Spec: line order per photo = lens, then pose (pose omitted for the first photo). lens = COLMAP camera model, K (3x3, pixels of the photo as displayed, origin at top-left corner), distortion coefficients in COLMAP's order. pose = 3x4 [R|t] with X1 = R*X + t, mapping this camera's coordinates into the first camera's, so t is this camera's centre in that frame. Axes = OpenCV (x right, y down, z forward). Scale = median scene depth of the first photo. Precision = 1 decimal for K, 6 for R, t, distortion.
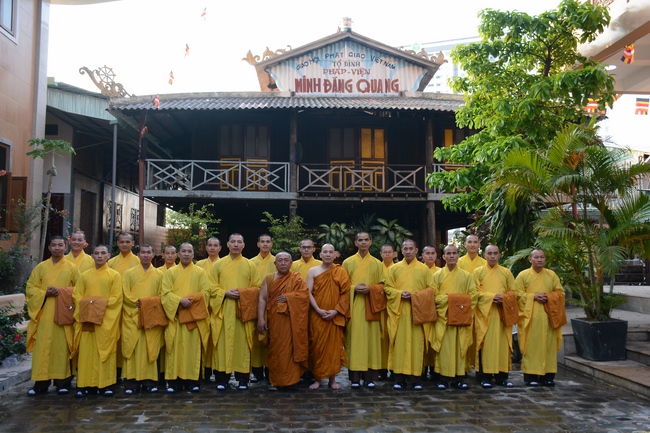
lens RADIAL K [[614.4, 0, 322.6], [0, 614.4, 214.5], [0, 0, 1]] dist [-0.021235, 0.000000]
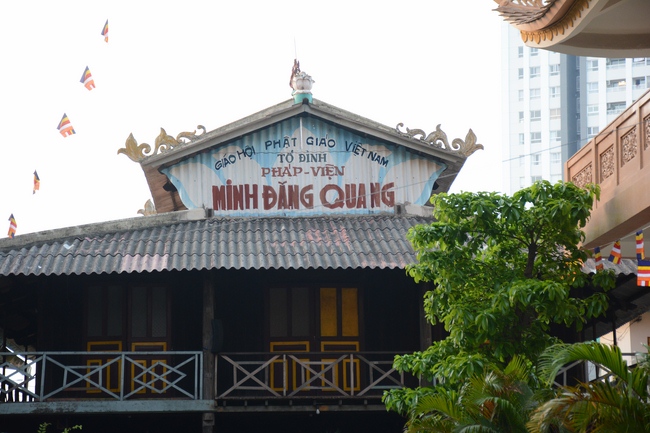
lens RADIAL K [[1783.2, 0, 329.0], [0, 1783.2, 219.7], [0, 0, 1]] dist [0.744955, 0.000000]
pose [[0.999866, -0.011671, 0.011485, 0.044237], [0.012543, 0.996792, -0.079048, -0.056640], [-0.010525, 0.079181, 0.996805, -0.665823]]
